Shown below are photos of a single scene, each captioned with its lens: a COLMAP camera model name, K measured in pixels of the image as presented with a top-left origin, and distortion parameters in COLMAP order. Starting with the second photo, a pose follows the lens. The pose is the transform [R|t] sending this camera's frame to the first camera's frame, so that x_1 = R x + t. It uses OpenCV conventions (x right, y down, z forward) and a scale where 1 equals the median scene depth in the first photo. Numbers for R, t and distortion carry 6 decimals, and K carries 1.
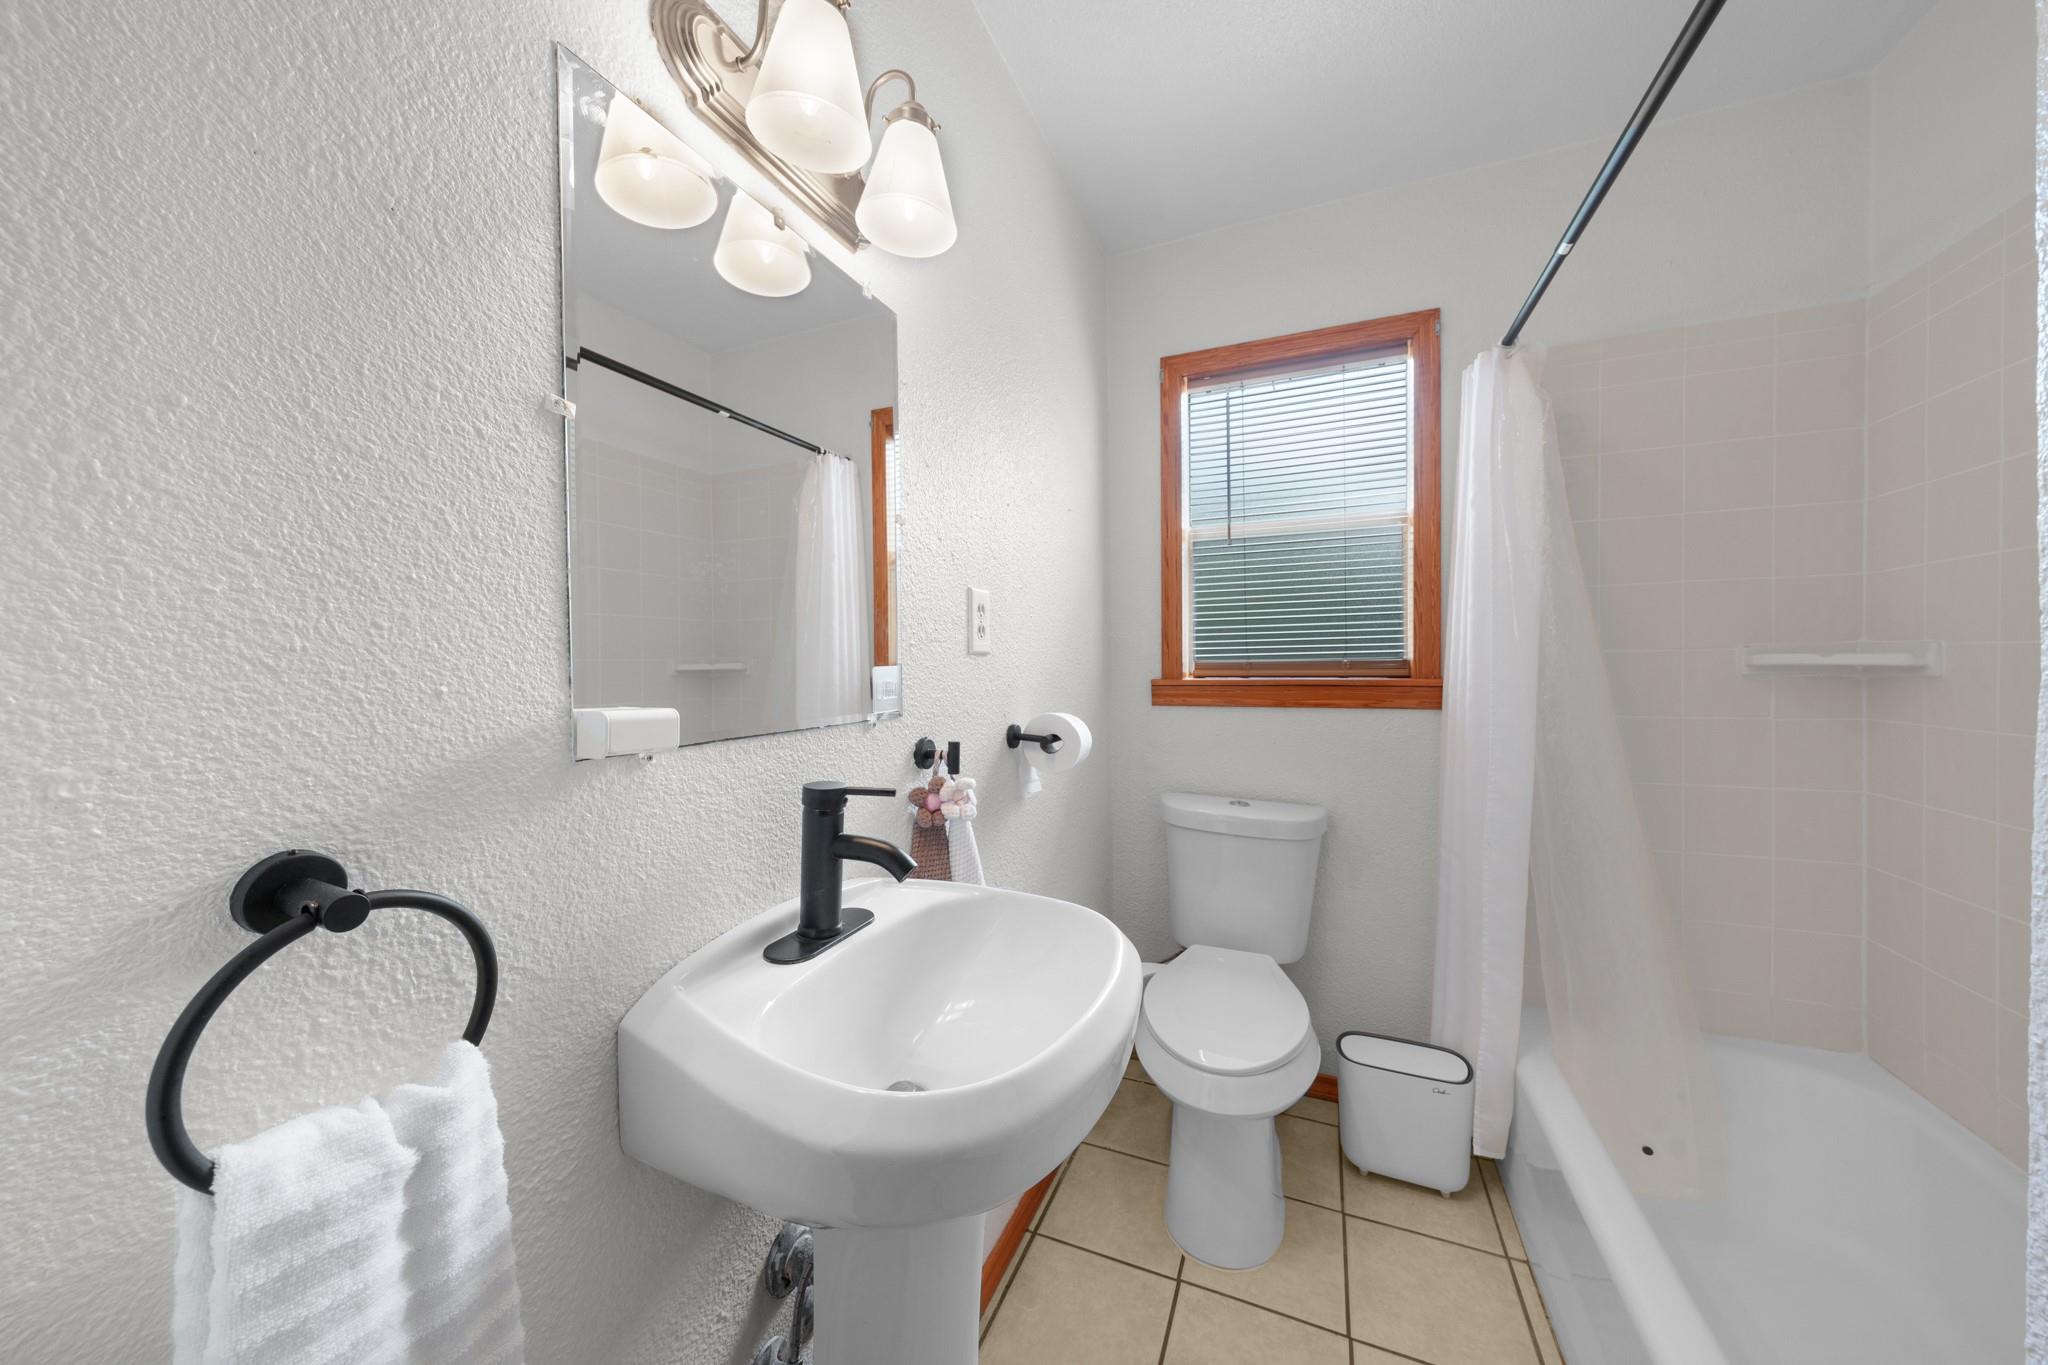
lens RADIAL K [[716.6, 0, 1015.7], [0, 716.6, 683.7], [0, 0, 1]] dist [-0.001187, -0.000140]
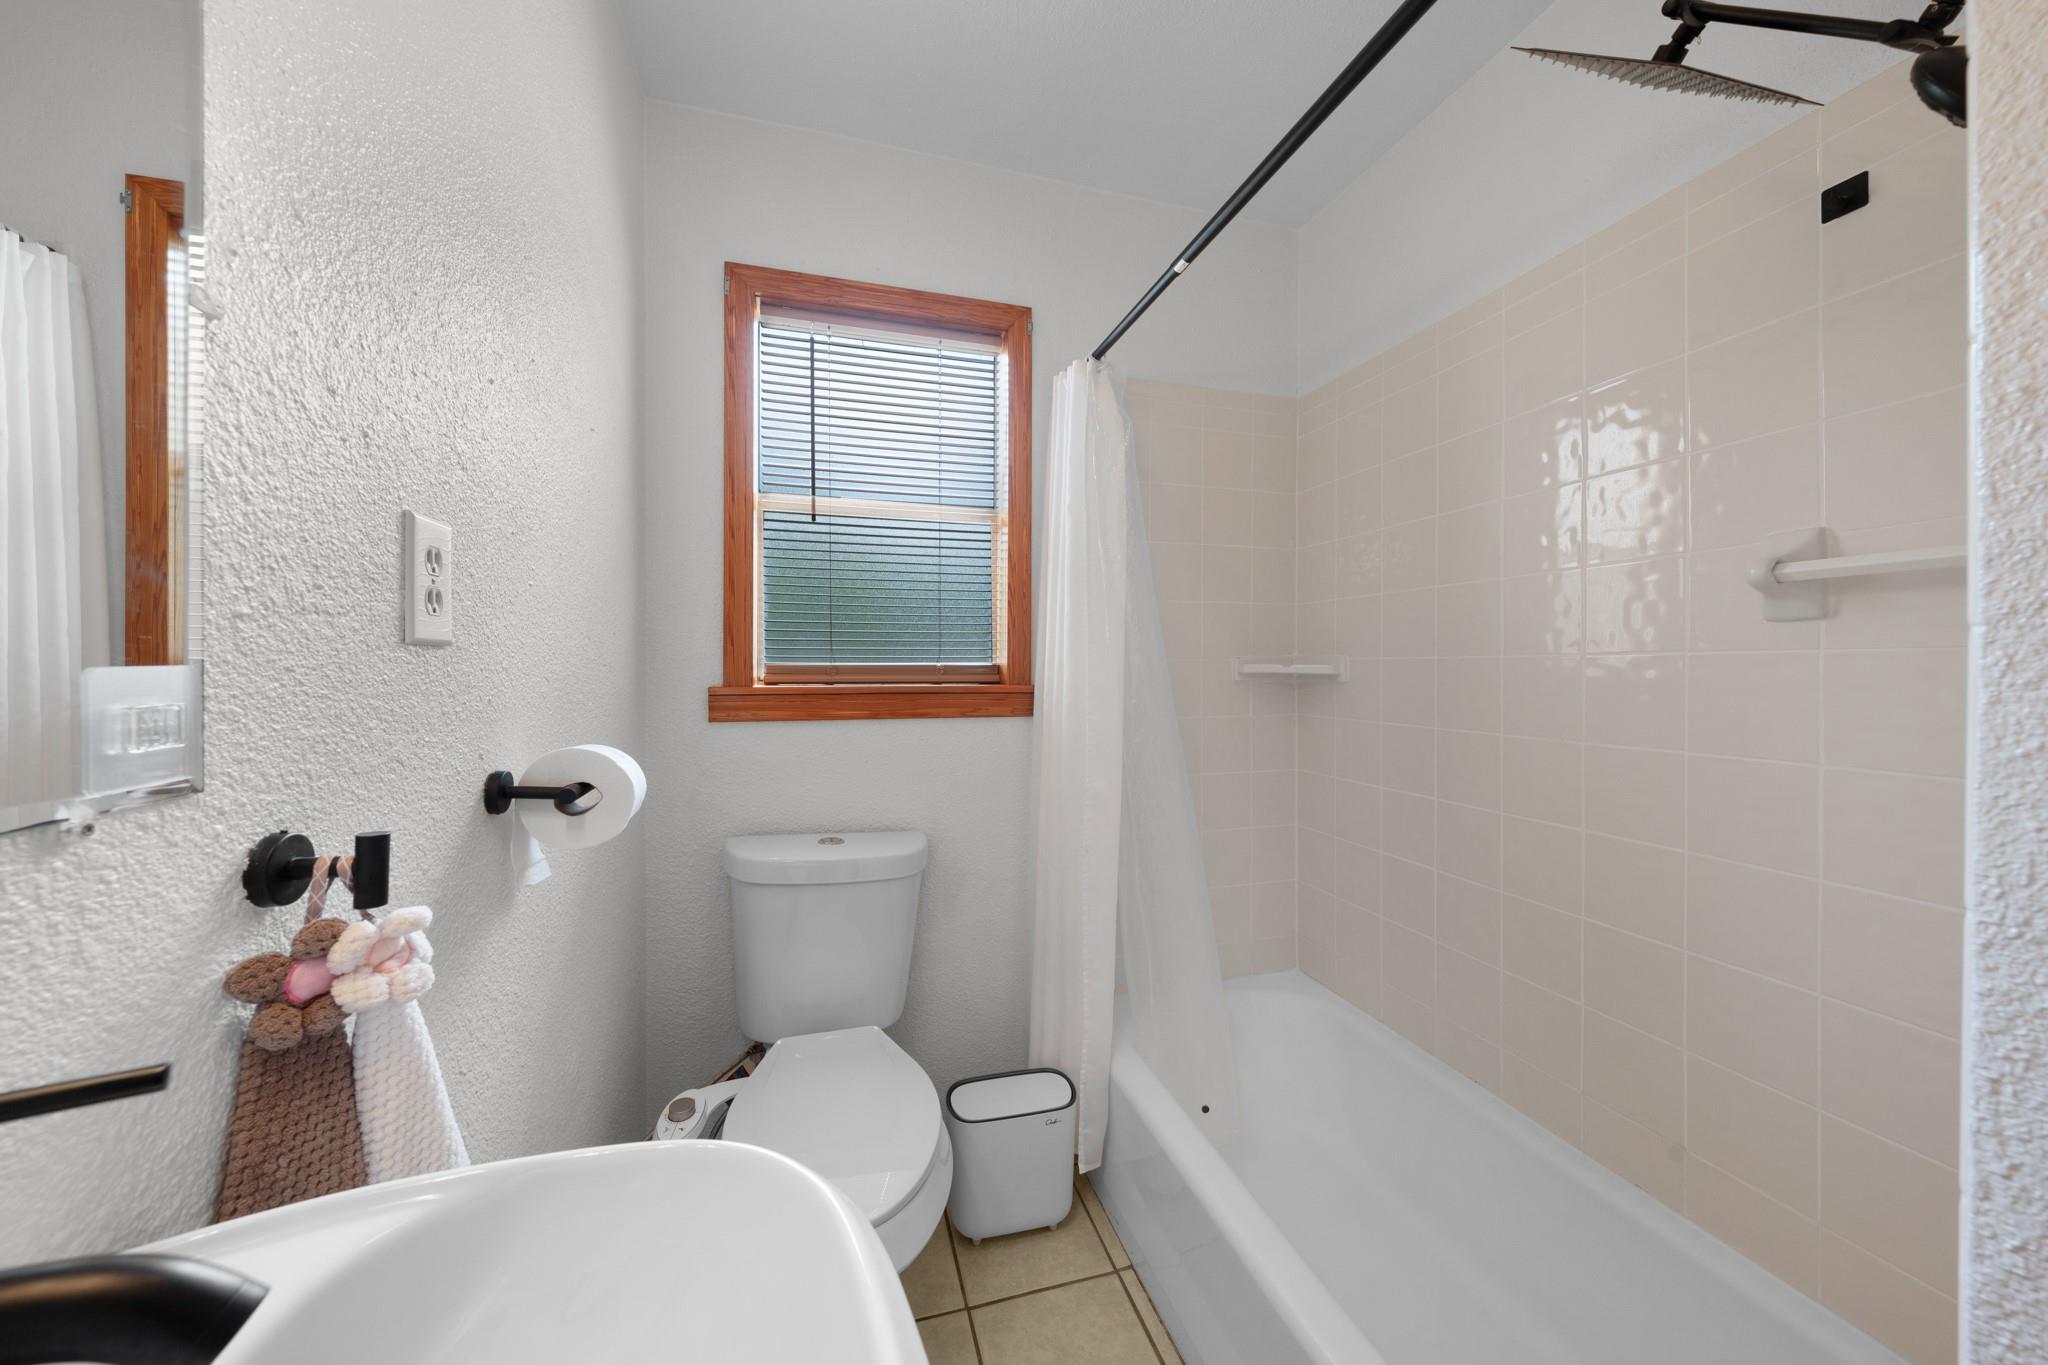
lens RADIAL K [[716.6, 0, 1026.6], [0, 716.6, 670.8], [0, 0, 1]] dist [-0.001187, -0.000140]
pose [[0.766761, 0.006764, 0.641897, -0.044017], [0.007792, 0.999773, -0.019843, -0.007536], [-0.641885, 0.020217, 0.766534, 0.280649]]
